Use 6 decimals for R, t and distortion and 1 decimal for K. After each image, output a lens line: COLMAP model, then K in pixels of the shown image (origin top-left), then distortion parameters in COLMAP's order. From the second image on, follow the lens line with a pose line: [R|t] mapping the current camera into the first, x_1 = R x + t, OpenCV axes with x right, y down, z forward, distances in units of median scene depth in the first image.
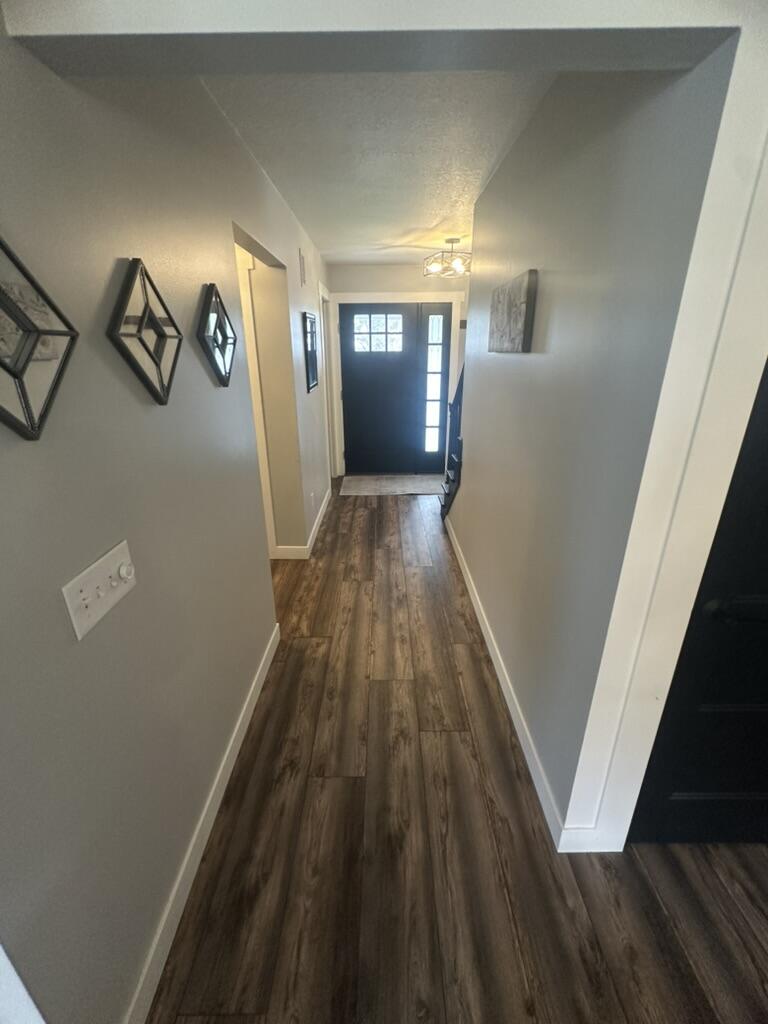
lens RADIAL K [[434.1, 0, 387.2], [0, 434.1, 506.3], [0, 0, 1]] dist [0.002183, -0.000206]
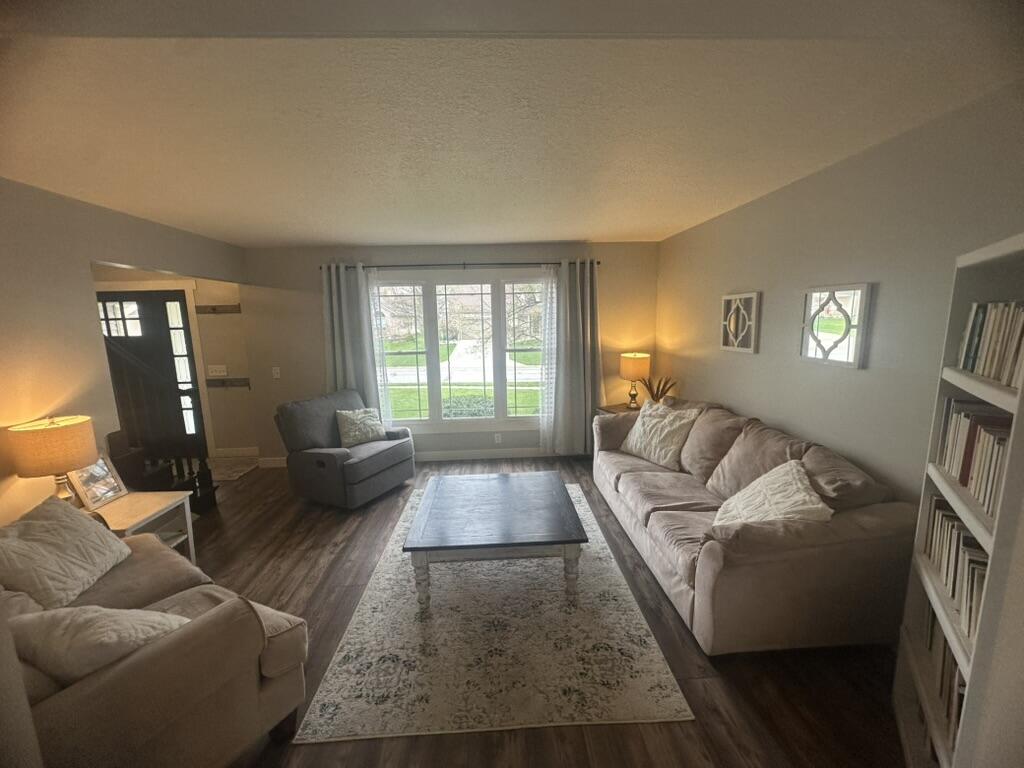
lens RADIAL K [[408.1, 0, 512.1], [0, 408.1, 383.9], [0, 0, 1]] dist [-0.001624, 0.000136]
pose [[0.998332, -0.024434, 0.052300, 1.593411], [0.034860, 0.977331, -0.208829, -0.045750], [-0.046012, 0.210304, 0.976553, 0.132635]]
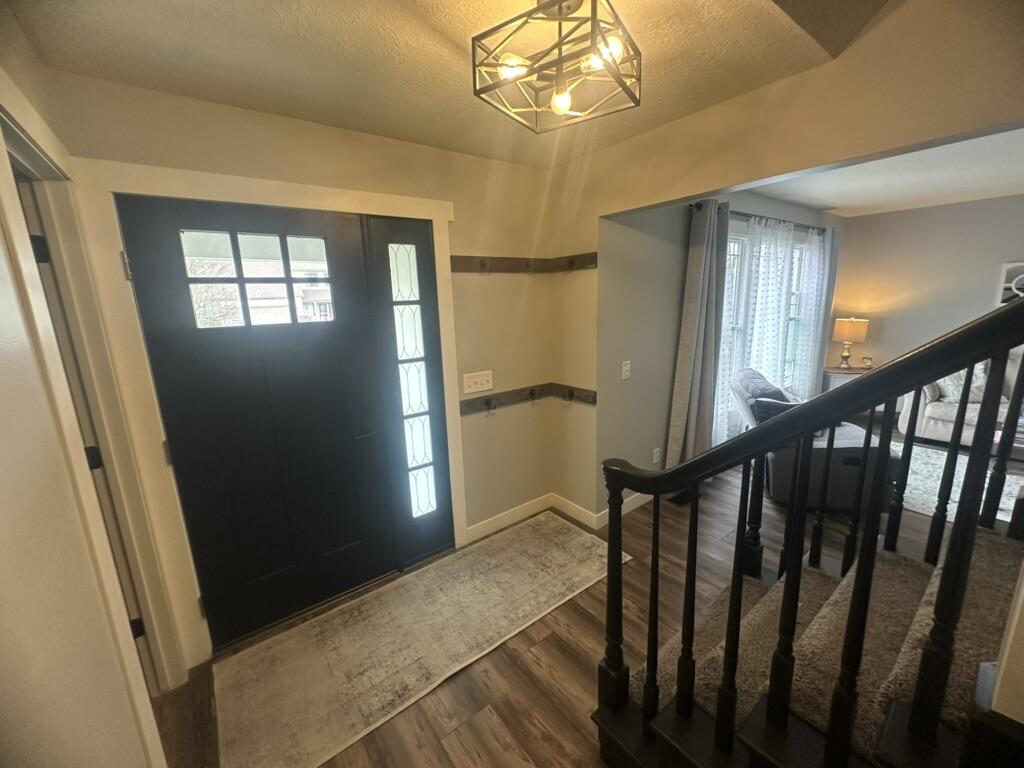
lens RADIAL K [[408.1, 0, 515.1], [0, 408.1, 383.7], [0, 0, 1]] dist [-0.001624, 0.000136]
pose [[0.798367, -0.145470, 0.584336, -0.130259], [0.244170, 0.965233, -0.093311, -0.416216], [-0.550447, 0.217173, 0.806129, 1.136345]]
